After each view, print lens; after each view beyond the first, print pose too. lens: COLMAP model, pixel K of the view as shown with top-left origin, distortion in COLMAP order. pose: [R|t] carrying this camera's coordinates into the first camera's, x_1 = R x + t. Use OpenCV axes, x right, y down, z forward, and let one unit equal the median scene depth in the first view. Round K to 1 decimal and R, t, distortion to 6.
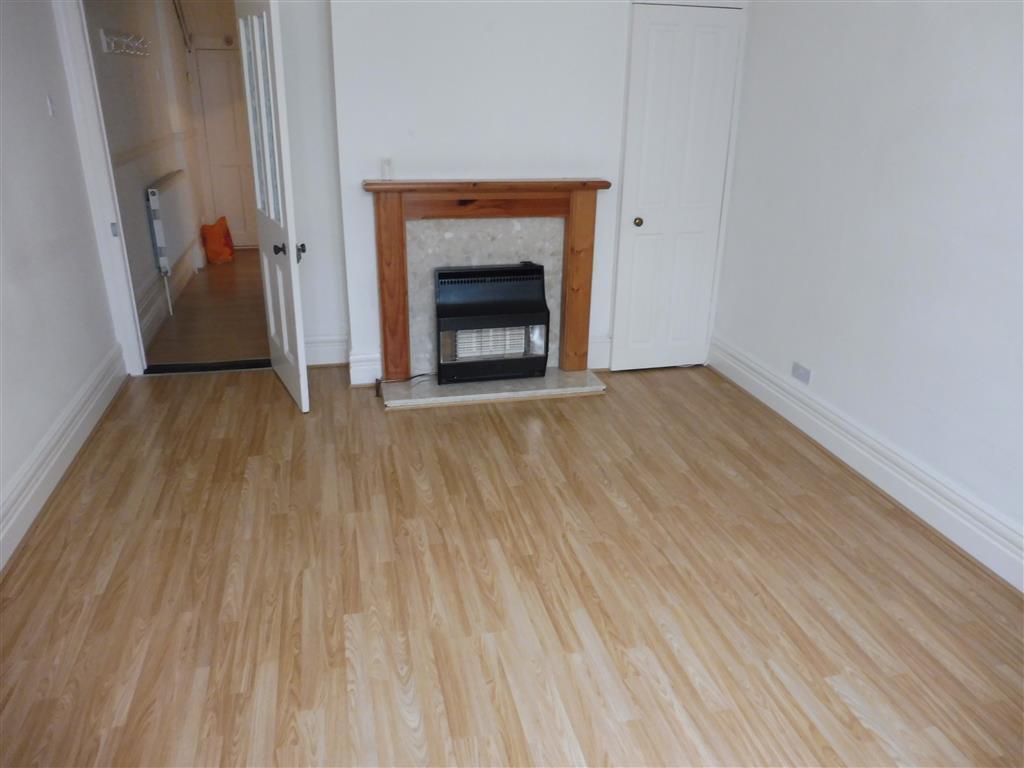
lens RADIAL K [[728.6, 0, 515.4], [0, 728.6, 382.6], [0, 0, 1]] dist [-0.045275, -0.001861]
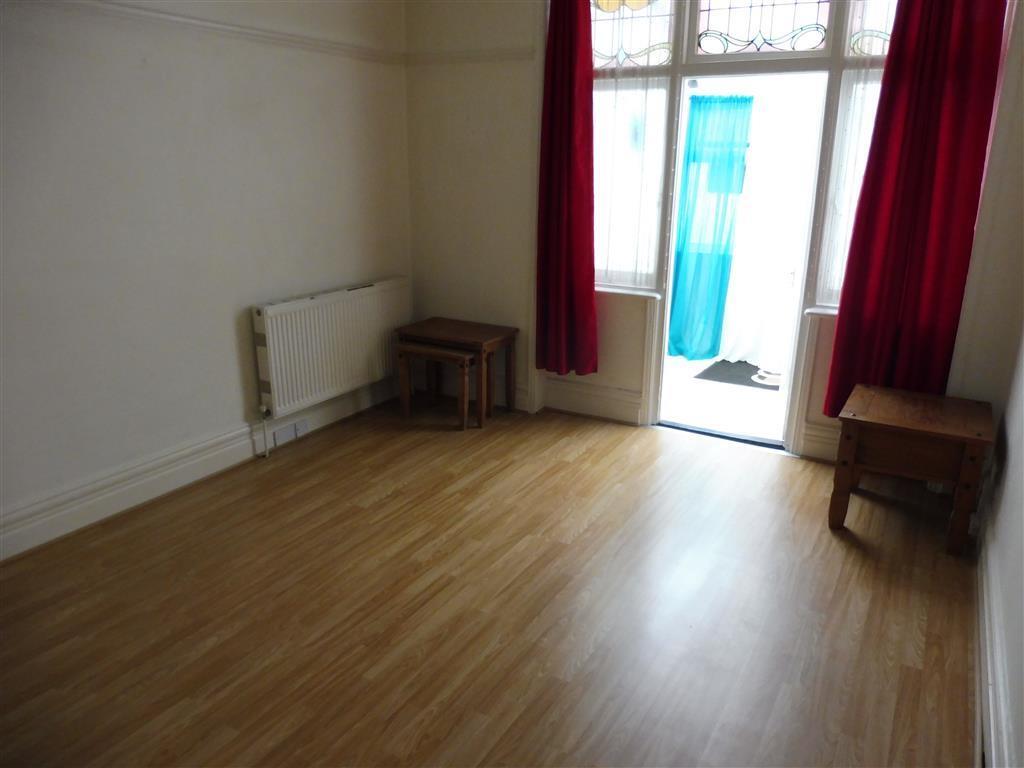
lens RADIAL K [[728.6, 0, 515.4], [0, 728.6, 382.6], [0, 0, 1]] dist [-0.045275, -0.001861]
pose [[-0.716804, -0.224779, 0.660050, -0.697109], [0.242764, 0.806938, 0.538439, -0.516538], [-0.653649, 0.546192, -0.523849, 1.264901]]
